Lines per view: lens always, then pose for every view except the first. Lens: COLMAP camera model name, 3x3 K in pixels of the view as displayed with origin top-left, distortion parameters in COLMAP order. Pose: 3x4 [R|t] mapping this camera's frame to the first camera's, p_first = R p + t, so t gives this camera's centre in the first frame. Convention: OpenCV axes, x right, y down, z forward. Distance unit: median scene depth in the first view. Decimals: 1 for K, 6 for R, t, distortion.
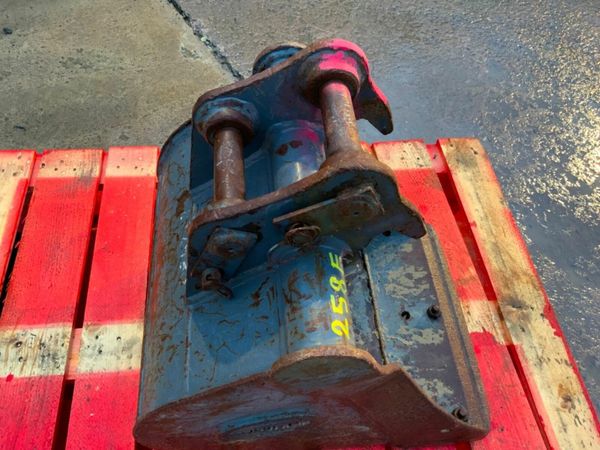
lens RADIAL K [[500.0, 0, 296.4], [0, 500.0, 225.7], [0, 0, 1]] dist [0.063875, -0.114709]
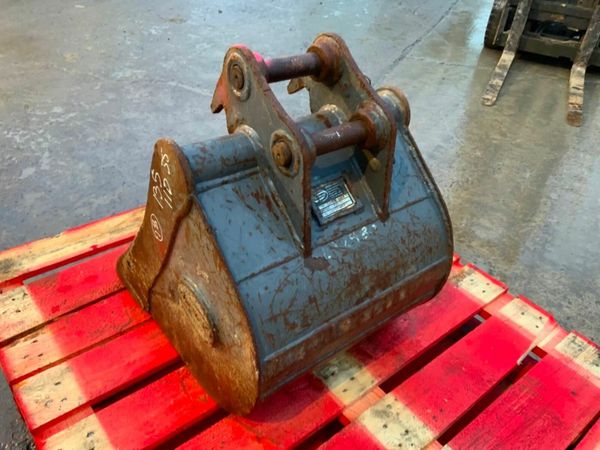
lens RADIAL K [[500.0, 0, 298.5], [0, 500.0, 223.3], [0, 0, 1]] dist [0.063875, -0.114709]
pose [[-0.542200, -0.576855, 0.610948, -0.616936], [0.618585, 0.218047, 0.754857, -0.672081], [-0.568658, 0.787206, 0.238609, 0.556870]]
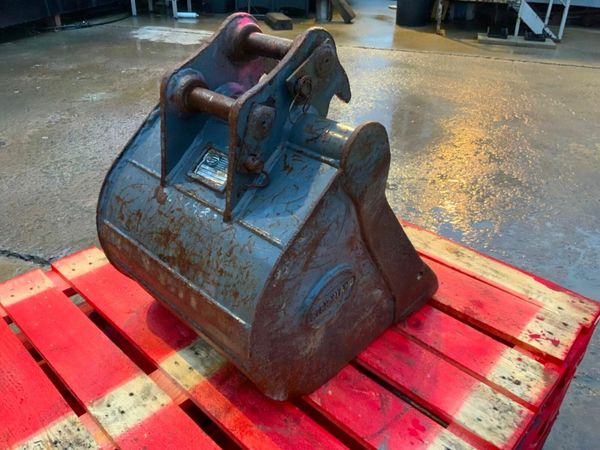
lens RADIAL K [[500.0, 0, 297.6], [0, 500.0, 224.6], [0, 0, 1]] dist [0.063875, -0.114709]
pose [[0.760027, -0.374349, 0.531246, -0.491362], [0.551634, 0.803778, -0.222803, 0.345179], [-0.343597, 0.462390, 0.817396, -0.014160]]
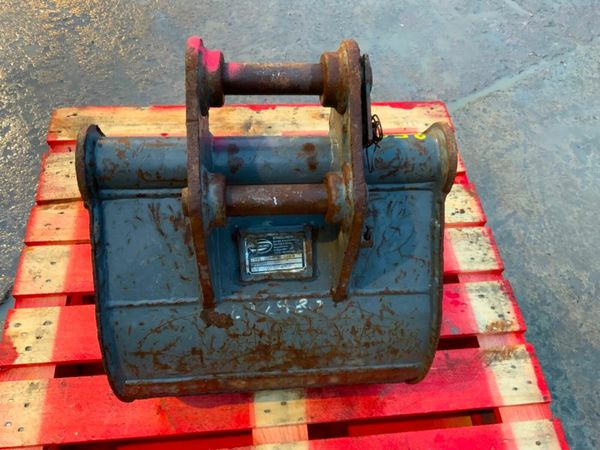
lens RADIAL K [[500.0, 0, 301.6], [0, 500.0, 226.6], [0, 0, 1]] dist [0.063875, -0.114709]
pose [[0.013276, -0.875351, 0.483305, -0.399687], [0.780625, 0.311124, 0.542057, -0.355859], [-0.624858, 0.370084, 0.687452, 0.189411]]
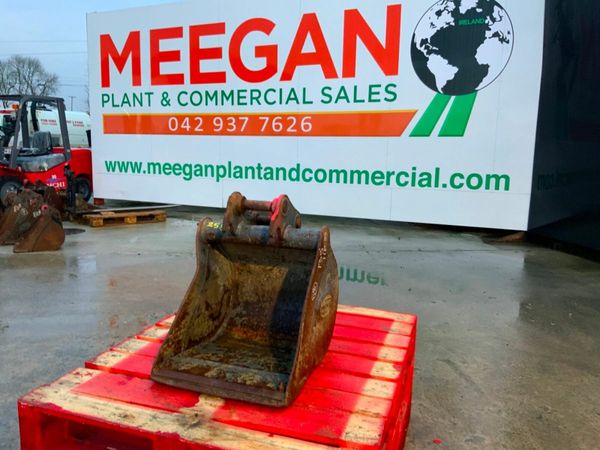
lens RADIAL K [[500.0, 0, 300.6], [0, 500.0, 224.2], [0, 0, 1]] dist [0.063875, -0.114709]
pose [[-0.409755, 0.049136, -0.910871, 1.605079], [-0.783373, 0.492650, 0.378976, -0.861754], [0.467362, 0.868839, -0.163374, 0.978644]]
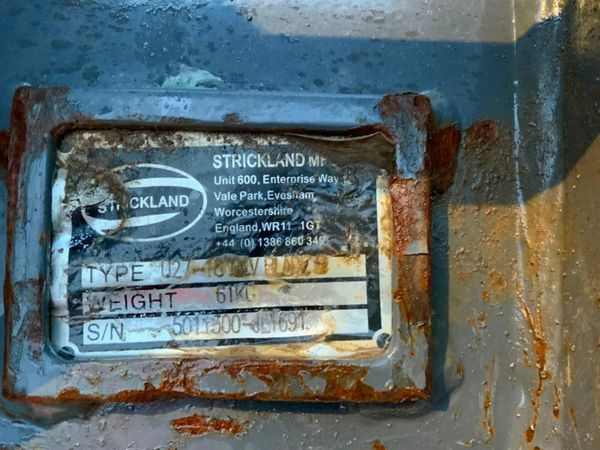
lens RADIAL K [[500.0, 0, 302.2], [0, 500.0, 224.2], [0, 0, 1]] dist [0.063875, -0.114709]
pose [[0.089931, -0.786228, 0.611358, -0.172603], [0.808072, 0.416423, 0.416667, -0.040674], [-0.582179, 0.456550, 0.672778, 0.596279]]
